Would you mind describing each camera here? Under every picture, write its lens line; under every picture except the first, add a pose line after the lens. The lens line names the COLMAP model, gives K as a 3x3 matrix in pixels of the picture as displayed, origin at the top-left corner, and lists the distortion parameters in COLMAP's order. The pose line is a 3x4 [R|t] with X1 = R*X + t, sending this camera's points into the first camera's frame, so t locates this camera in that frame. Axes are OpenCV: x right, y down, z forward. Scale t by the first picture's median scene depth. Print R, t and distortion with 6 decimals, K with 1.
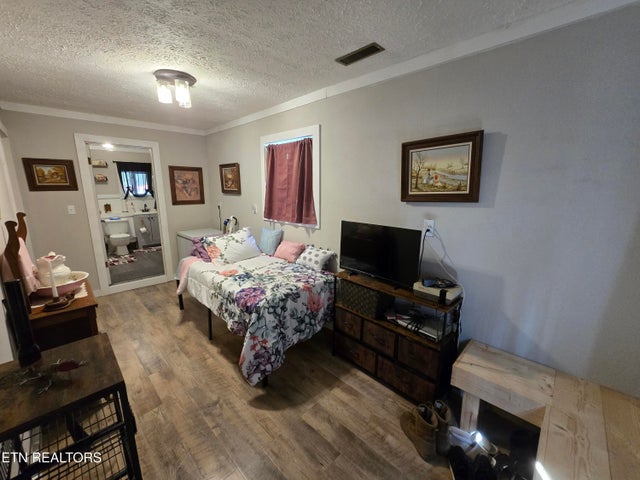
lens RADIAL K [[259.5, 0, 321.0], [0, 259.5, 240.2], [0, 0, 1]] dist [-0.001374, -0.000178]
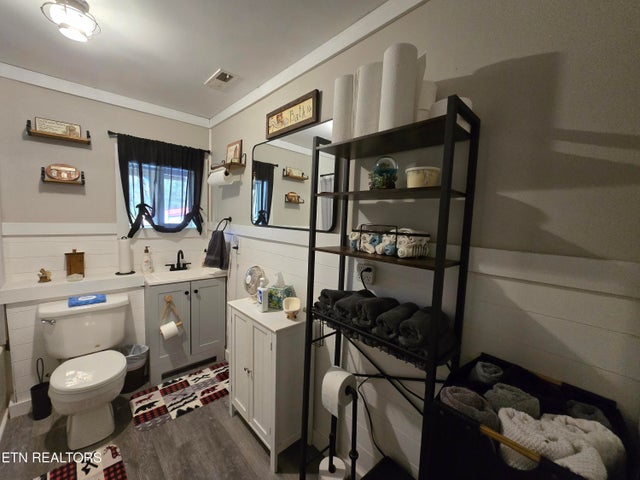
lens RADIAL K [[259.5, 0, 321.0], [0, 259.5, 240.2], [0, 0, 1]] dist [-0.001374, -0.000178]
pose [[0.998496, 0.037792, -0.039728, -0.475150], [-0.042304, 0.991911, -0.119676, -0.122553], [0.034884, 0.121177, 0.992018, 0.651742]]
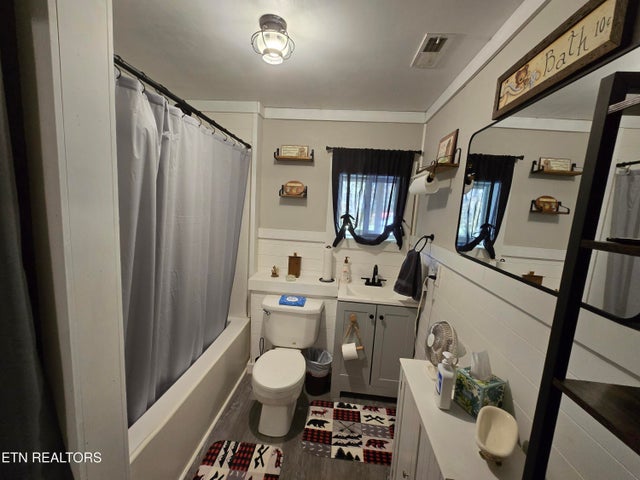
lens RADIAL K [[262.0, 0, 322.3], [0, 262.0, 240.9], [0, 0, 1]] dist [-0.001466, 0.000273]
pose [[0.640474, 0.139108, -0.755276, -0.480367], [-0.214425, 0.976738, -0.001935, -0.162613], [0.737438, 0.163190, 0.655404, 0.738111]]
